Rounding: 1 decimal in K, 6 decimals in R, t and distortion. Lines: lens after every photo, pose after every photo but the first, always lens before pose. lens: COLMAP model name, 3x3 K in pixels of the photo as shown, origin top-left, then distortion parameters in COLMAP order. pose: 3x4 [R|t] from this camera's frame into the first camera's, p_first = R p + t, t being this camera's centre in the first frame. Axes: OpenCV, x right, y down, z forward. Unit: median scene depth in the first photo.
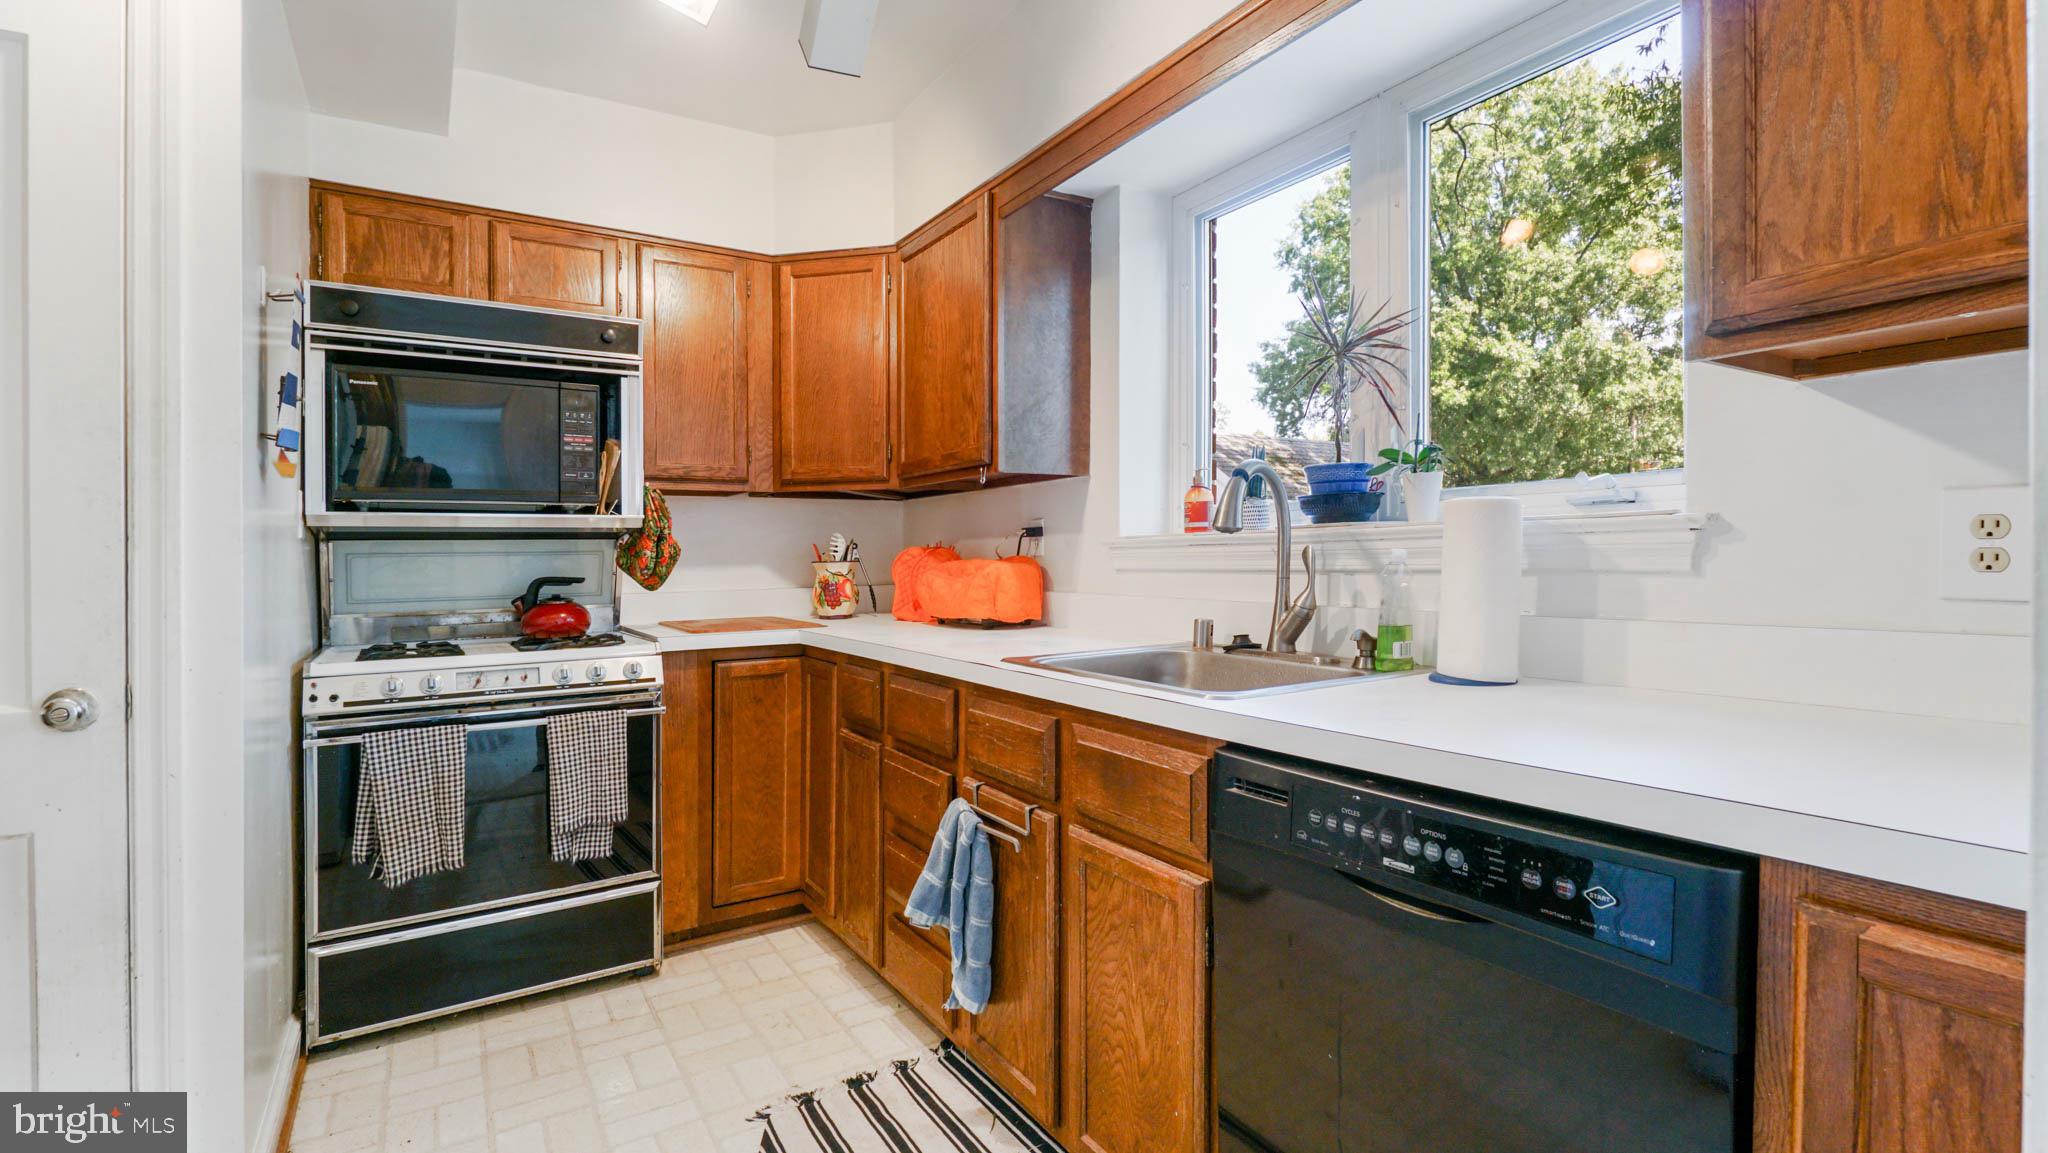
lens RADIAL K [[926.1, 0, 1034.7], [0, 926.1, 550.1], [0, 0, 1]] dist [0.001208, -0.004029]
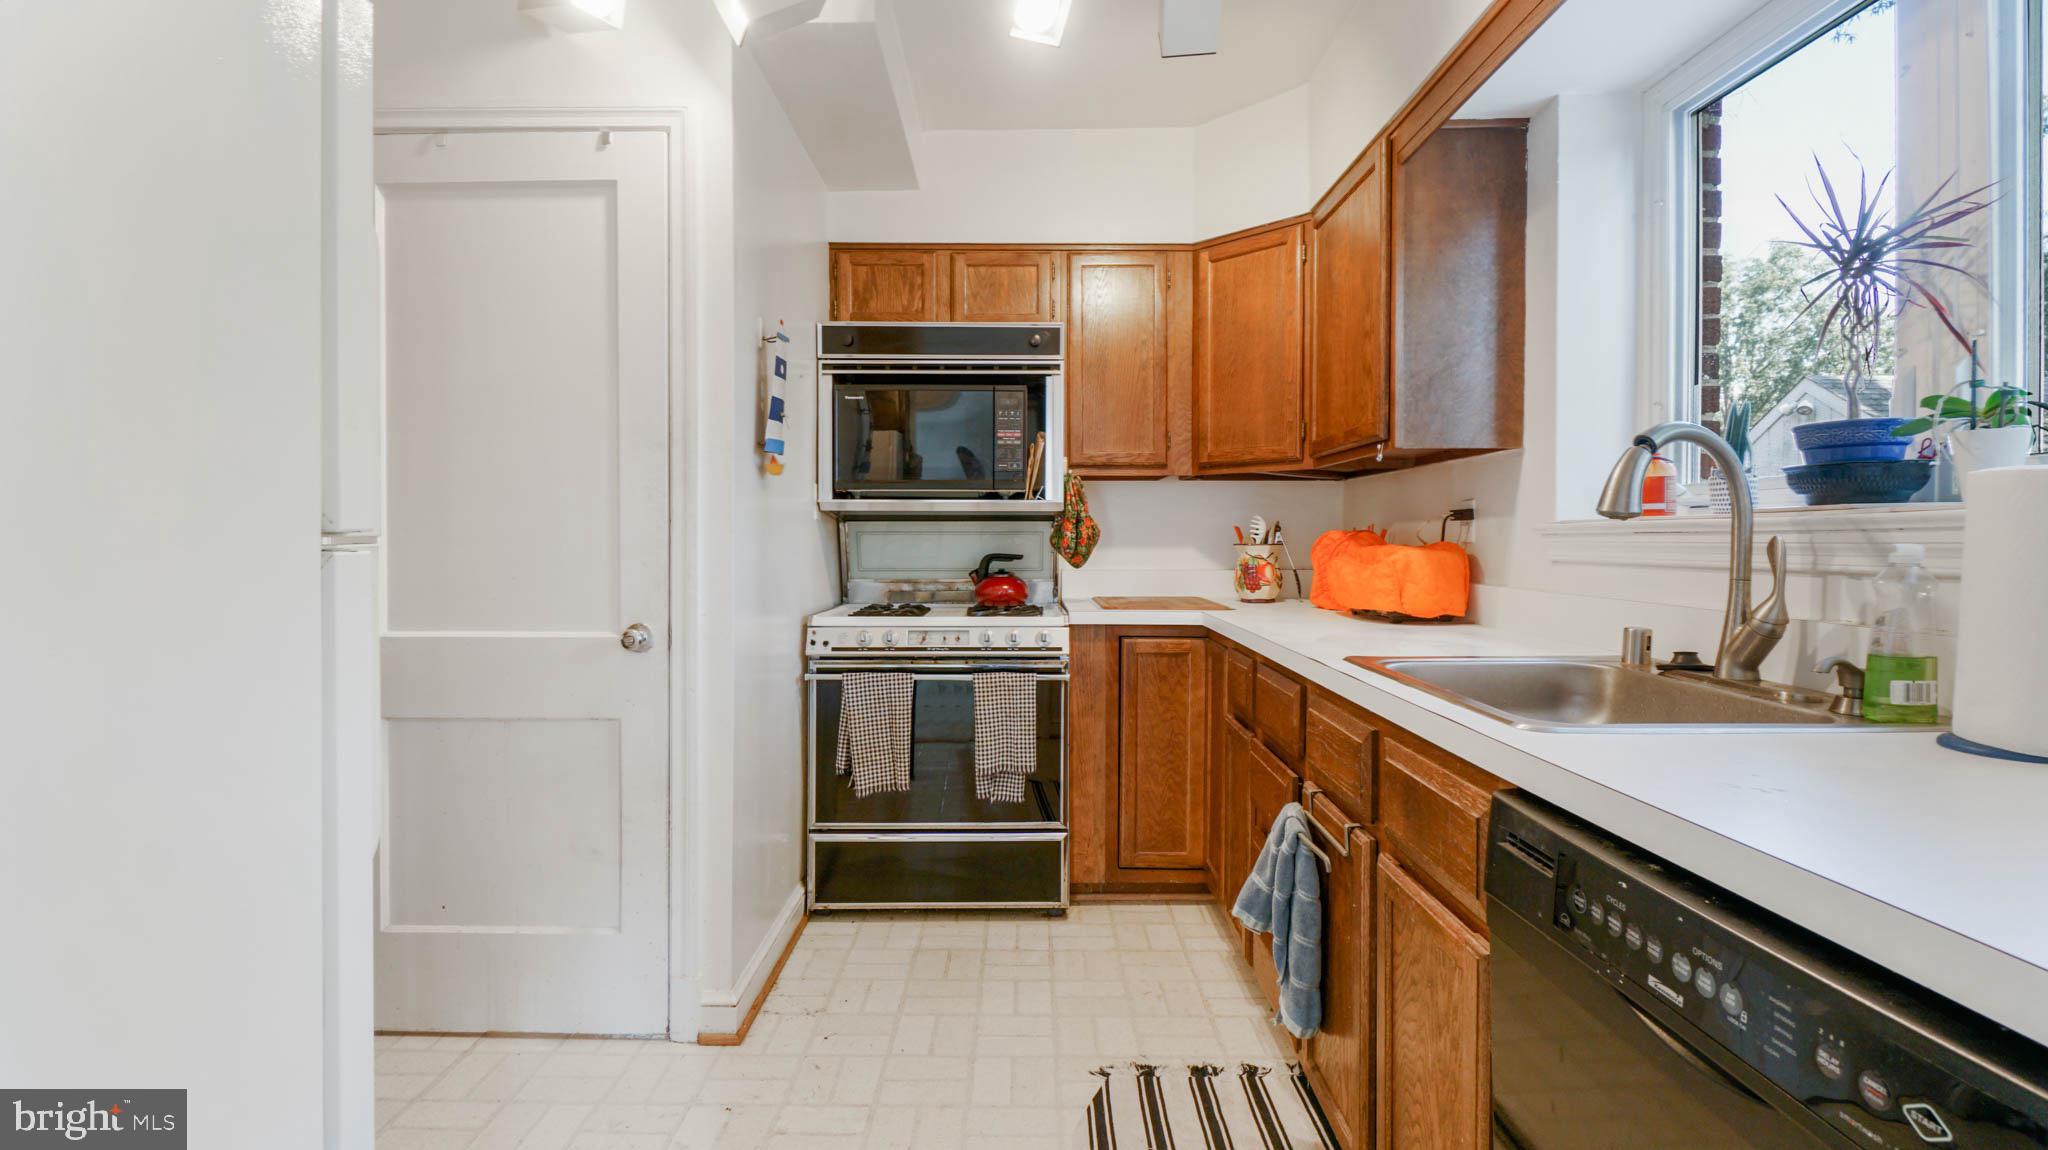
lens RADIAL K [[926.1, 0, 1029.5], [0, 926.1, 531.5], [0, 0, 1]] dist [0.001208, -0.004029]
pose [[0.840371, 0.010847, -0.541903, 0.166171], [-0.009466, 0.999941, 0.005335, -0.006125], [0.541929, 0.000646, 0.840424, 0.061080]]
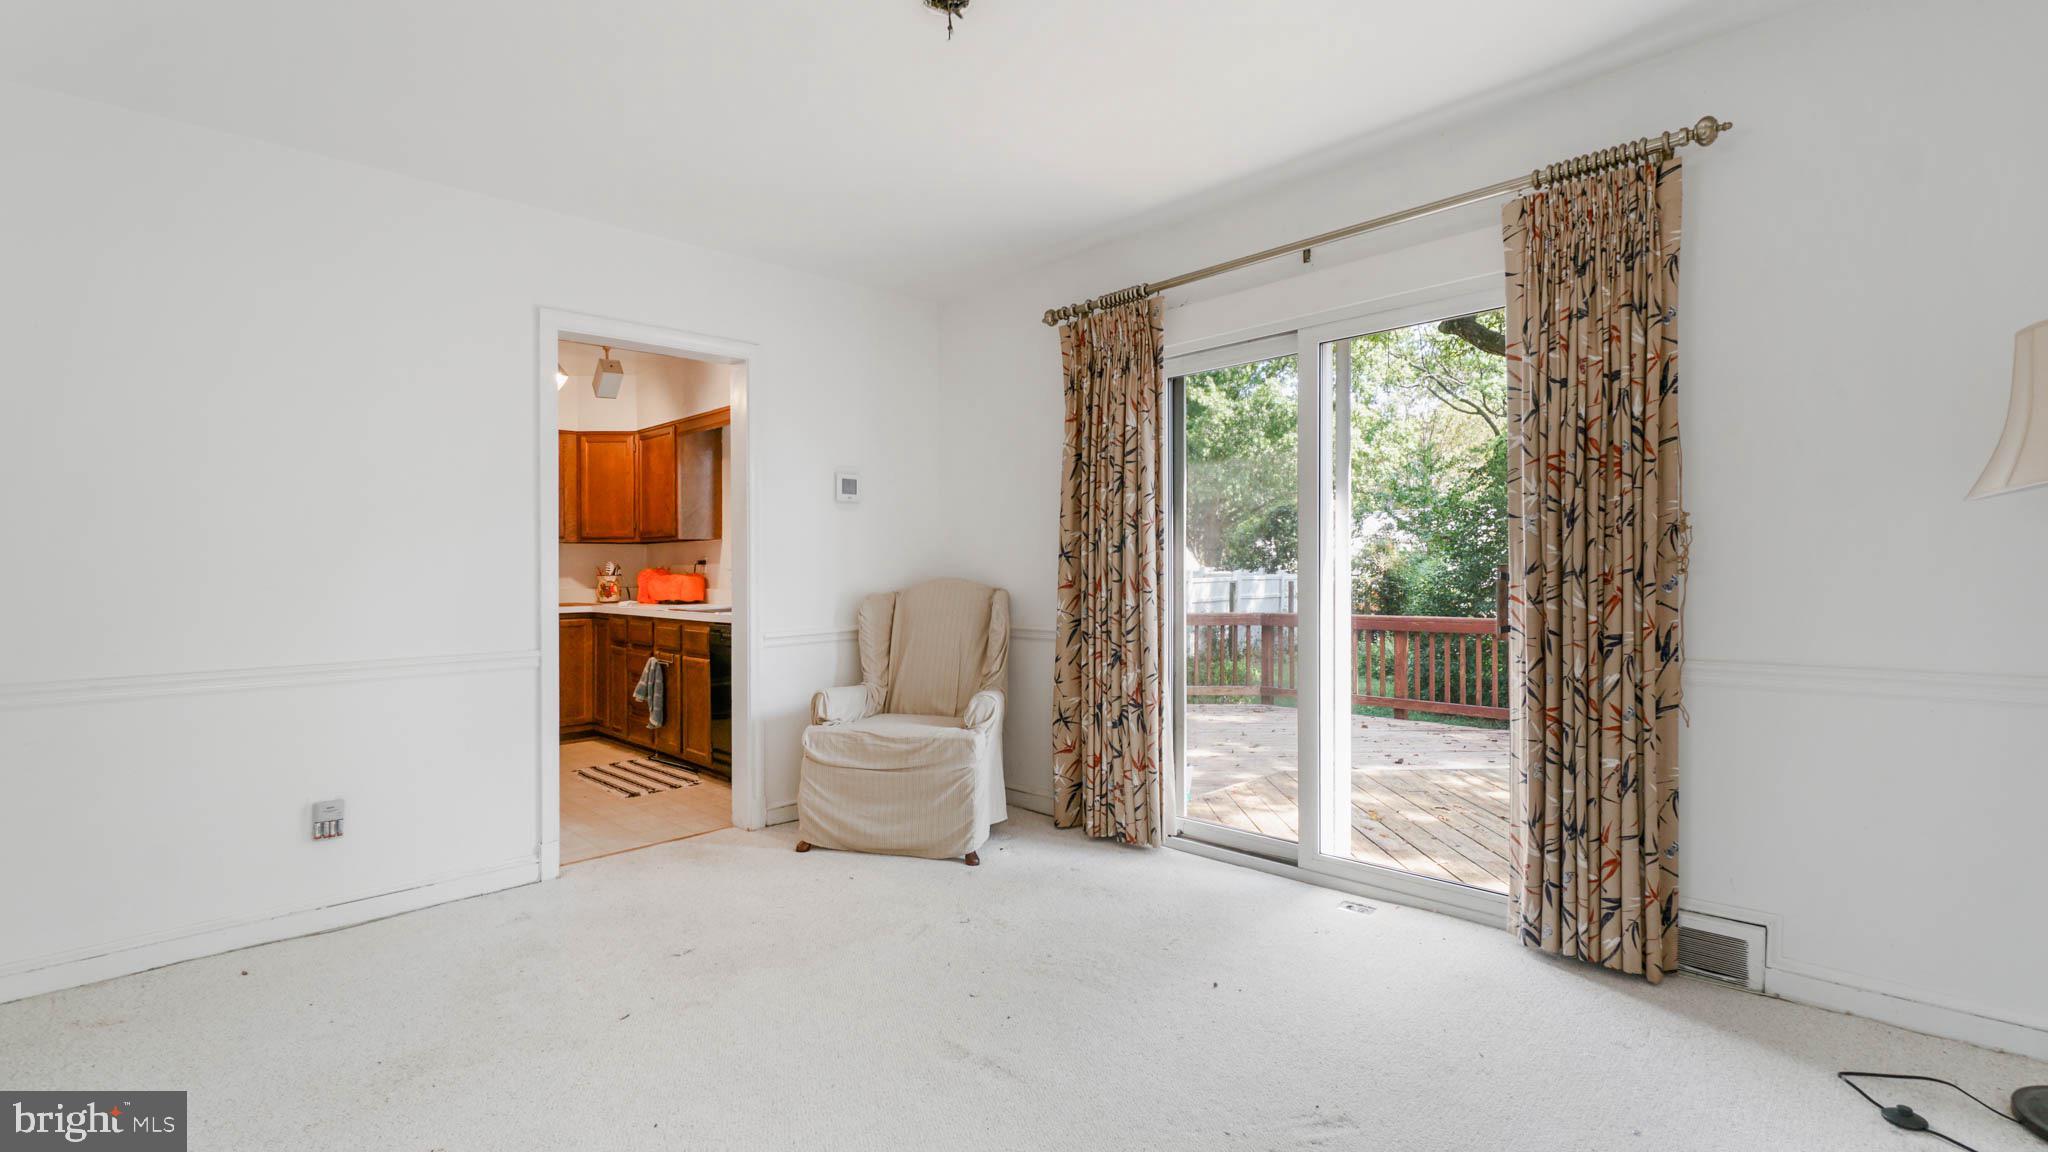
lens RADIAL K [[926.1, 0, 1011.7], [0, 926.1, 579.4], [0, 0, 1]] dist [0.001208, -0.004029]
pose [[0.981573, 0.001506, 0.191082, 0.396768], [-0.004556, 0.999869, 0.015522, -0.021626], [-0.191034, -0.016107, 0.981451, -1.746967]]
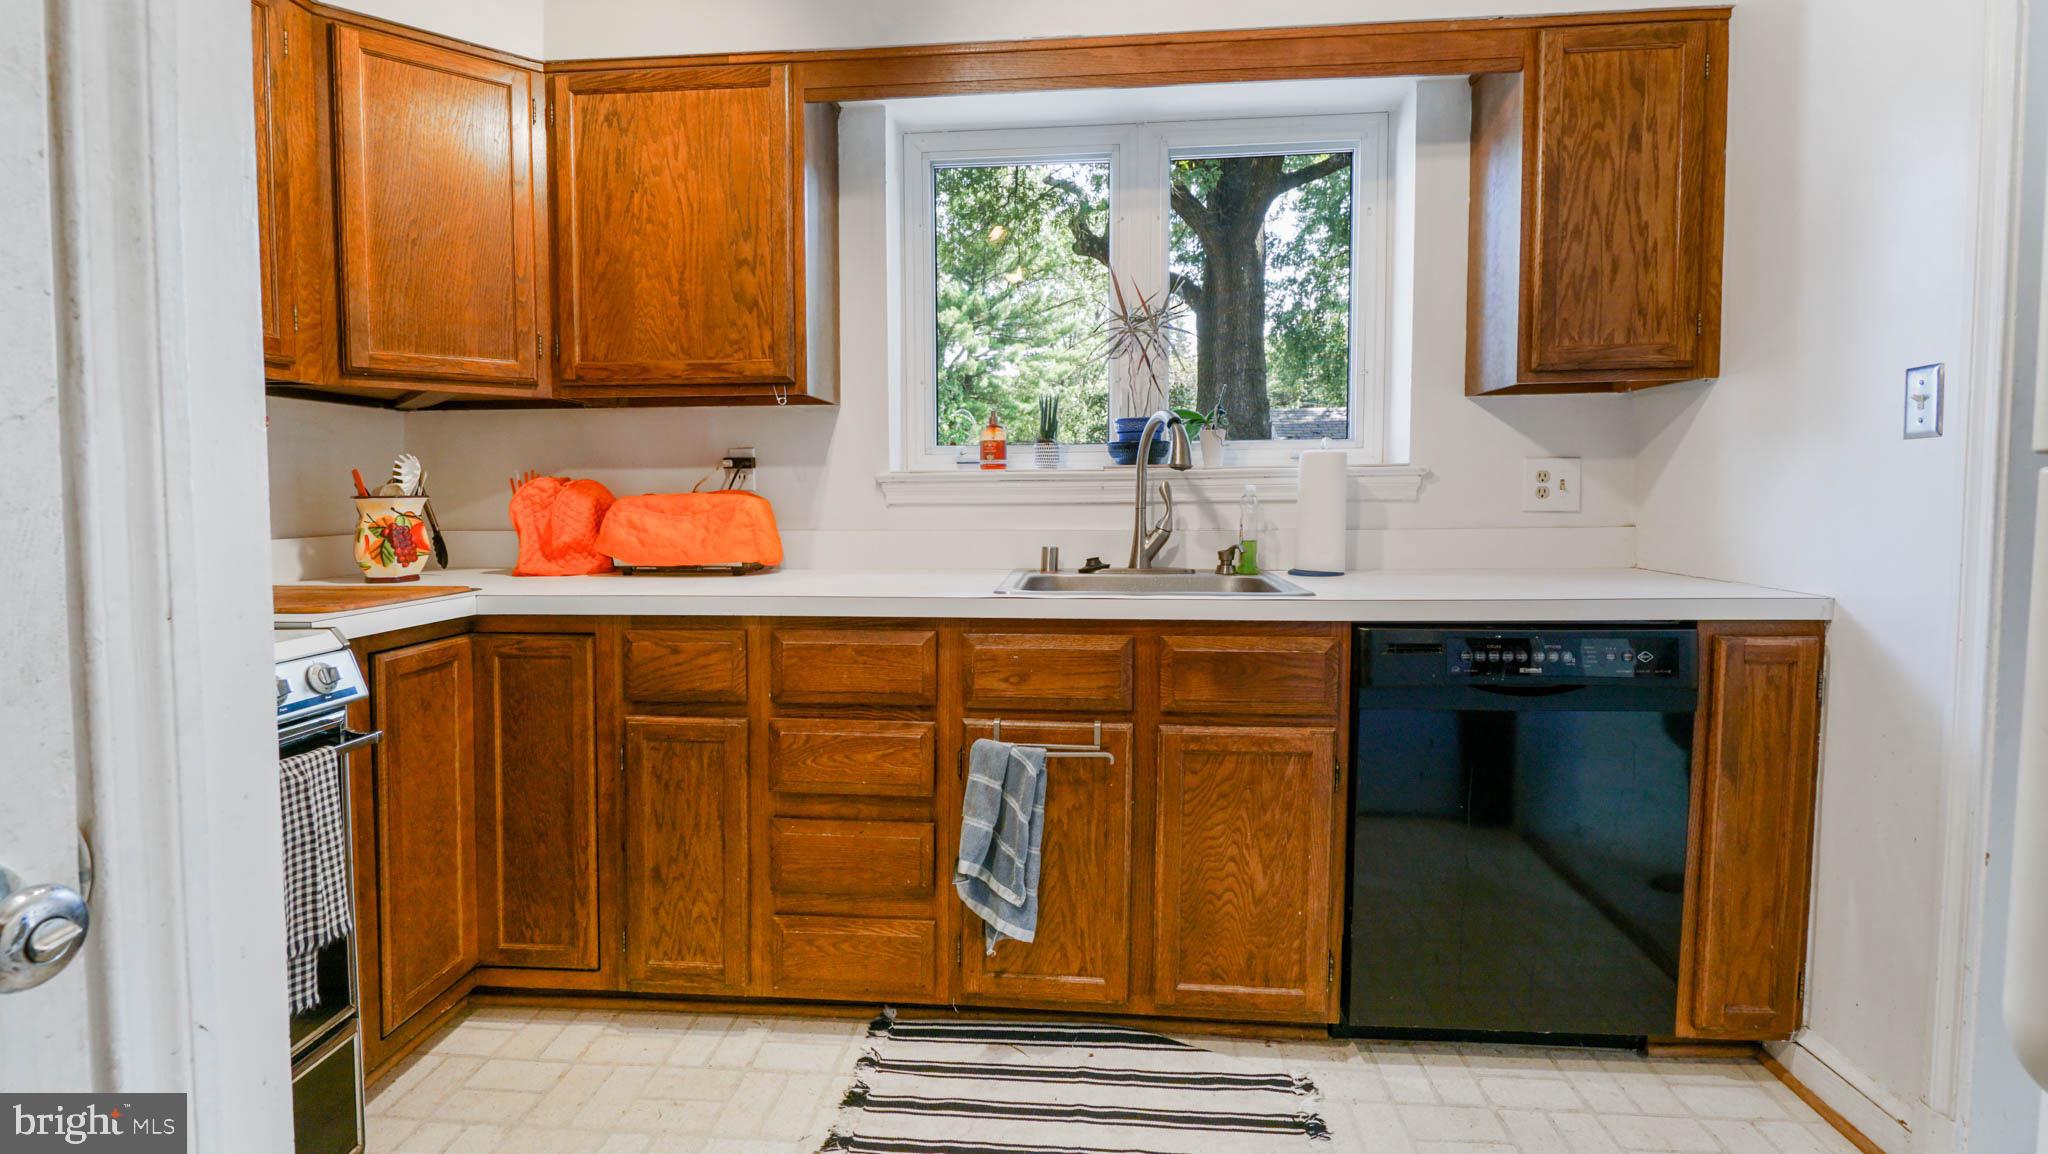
lens RADIAL K [[930.4, 0, 1027.1], [0, 930.4, 536.6], [0, 0, 1]] dist [-0.001305, 0.000217]
pose [[0.607230, -0.029261, 0.793987, -0.687920], [-0.006265, 0.999114, 0.041612, 0.014942], [-0.794501, -0.030242, 0.606509, 0.324825]]
